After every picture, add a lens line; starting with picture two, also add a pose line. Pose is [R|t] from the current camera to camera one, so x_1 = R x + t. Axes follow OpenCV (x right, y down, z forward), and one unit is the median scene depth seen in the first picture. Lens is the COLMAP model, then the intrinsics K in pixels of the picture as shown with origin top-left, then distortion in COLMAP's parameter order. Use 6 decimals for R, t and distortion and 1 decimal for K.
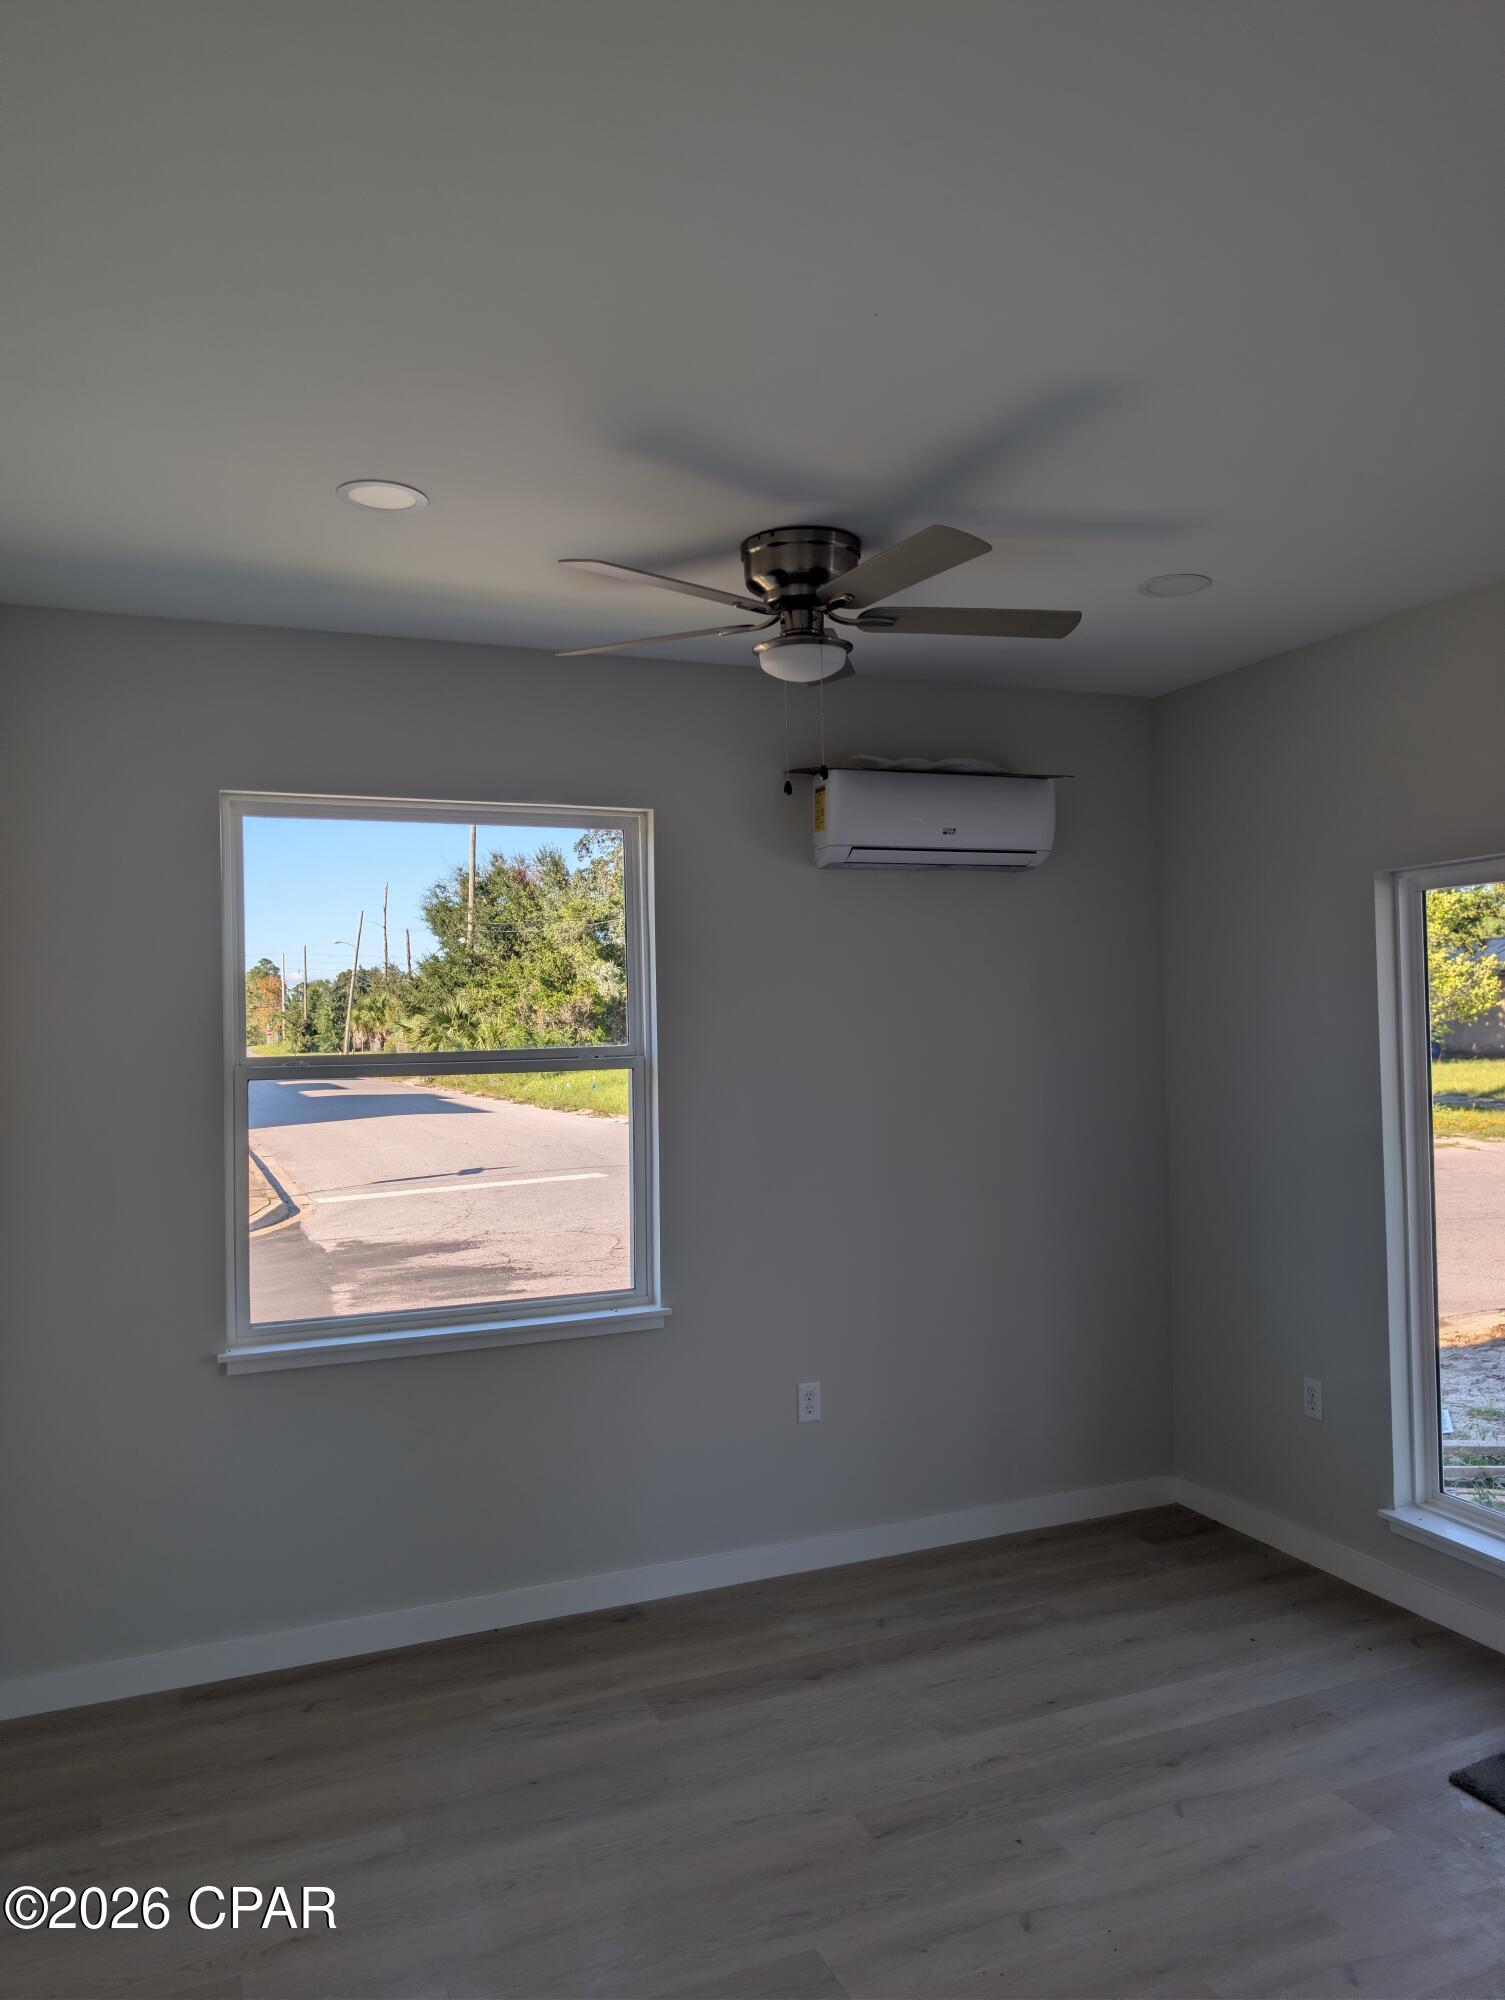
lens RADIAL K [[1425.0, 0, 764.2], [0, 1425.0, 997.0], [0, 0, 1]] dist [-0.001934, 0.002843]
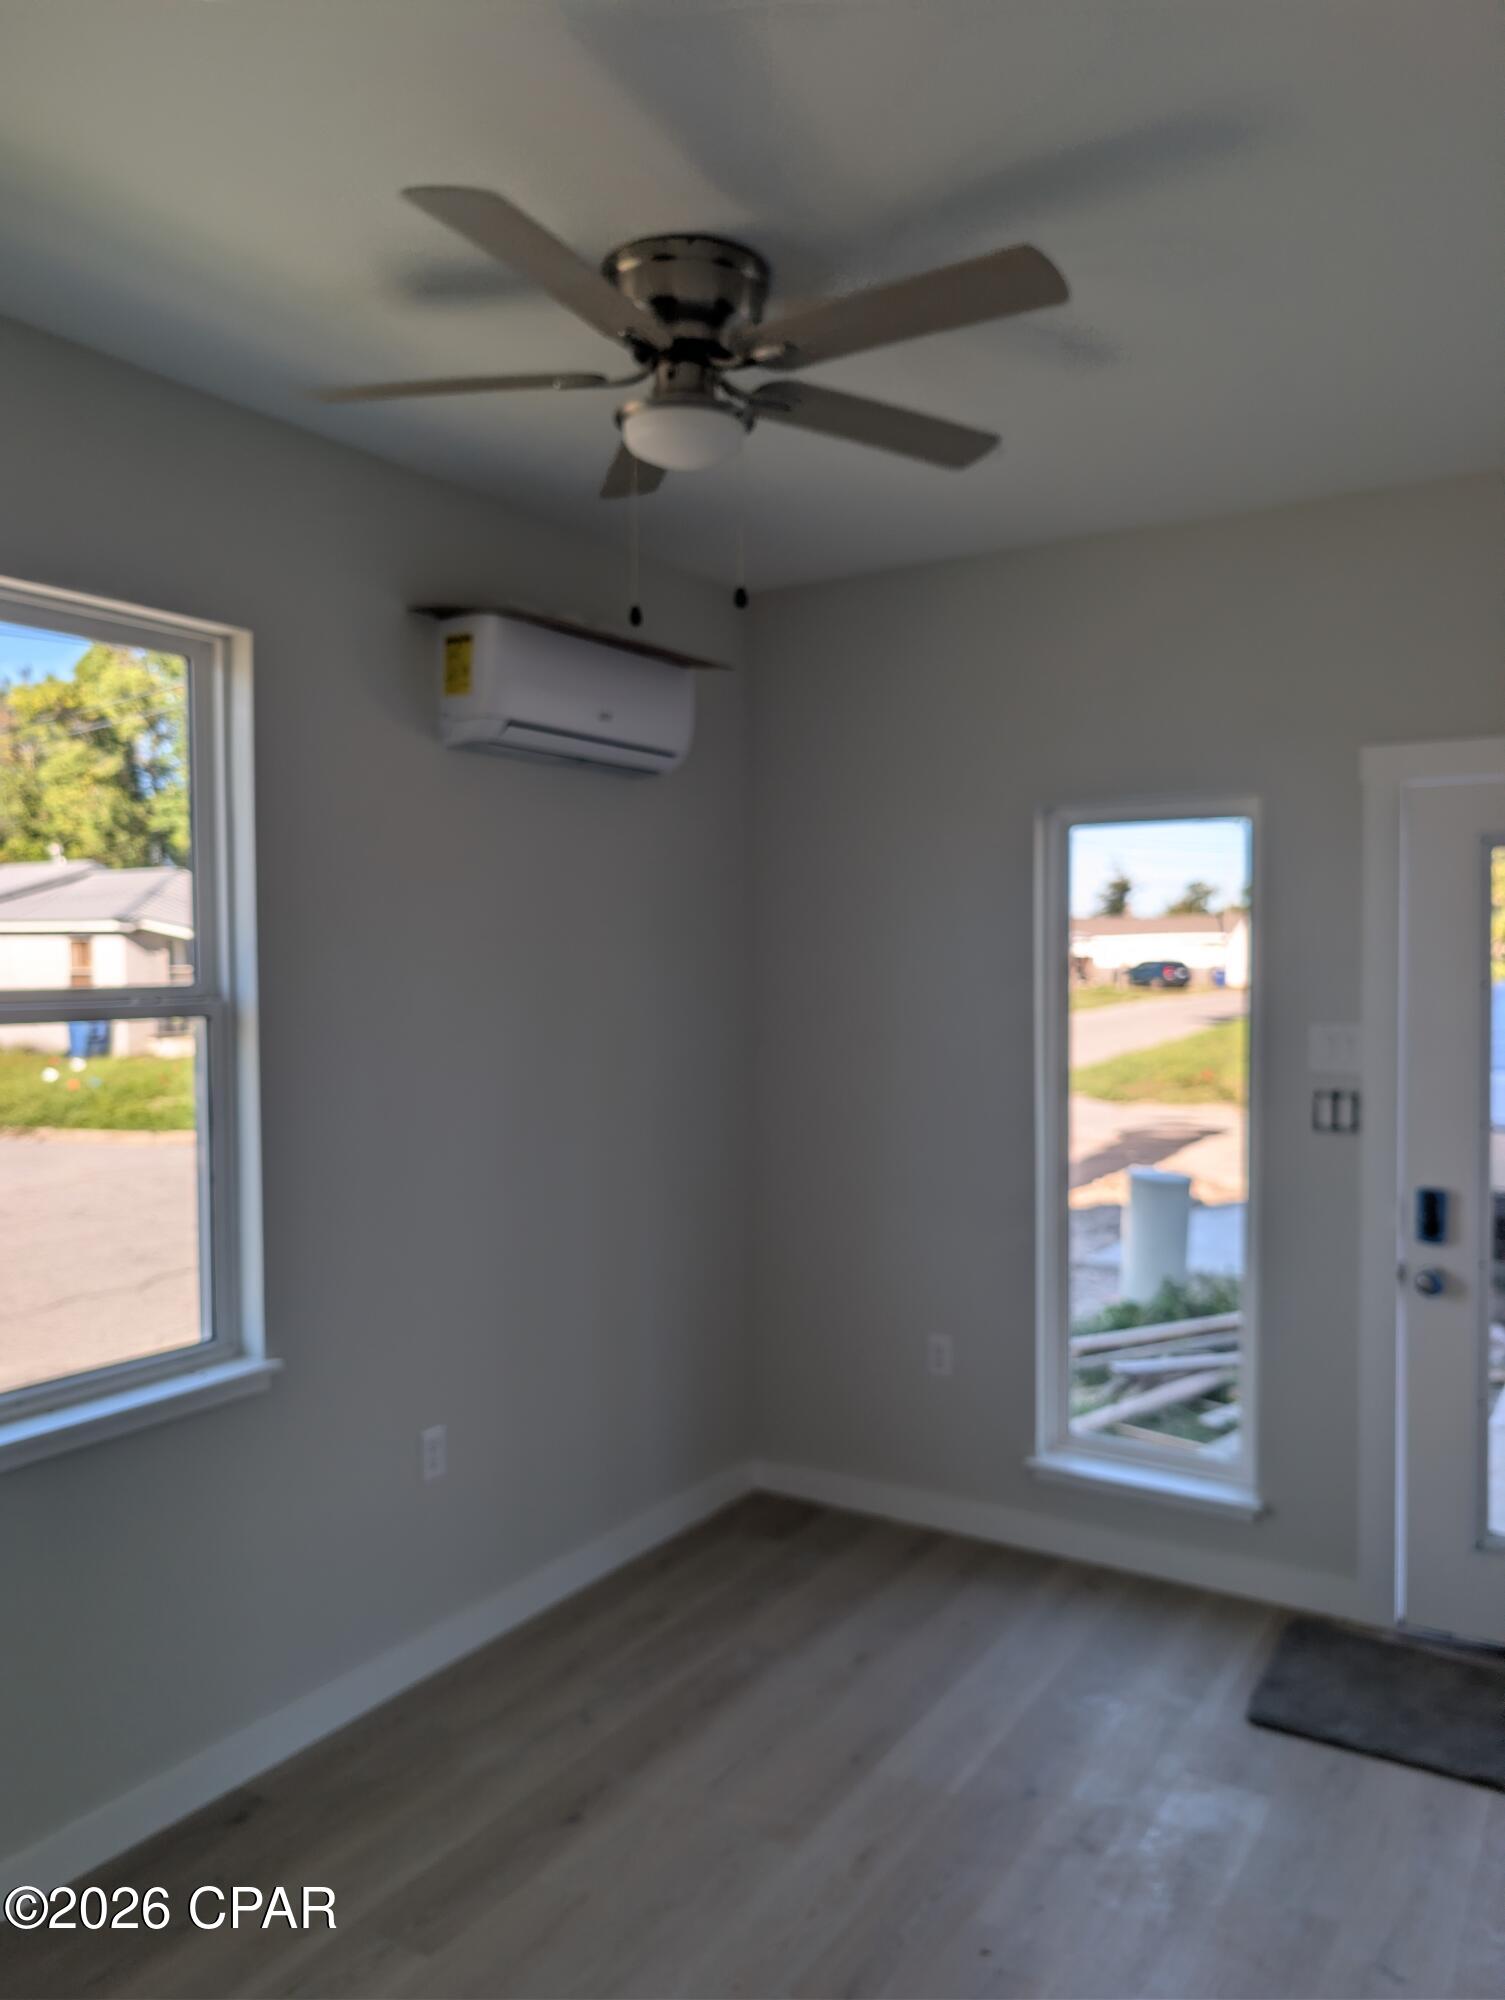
lens RADIAL K [[1457.6, 0, 753.3], [0, 1457.6, 1031.0], [0, 0, 1]] dist [0.006486, 0.004196]
pose [[0.821369, -0.013338, 0.570241, -0.277133], [-0.020285, 0.998411, 0.052571, 0.015312], [-0.570036, -0.054748, 0.819794, 0.285459]]
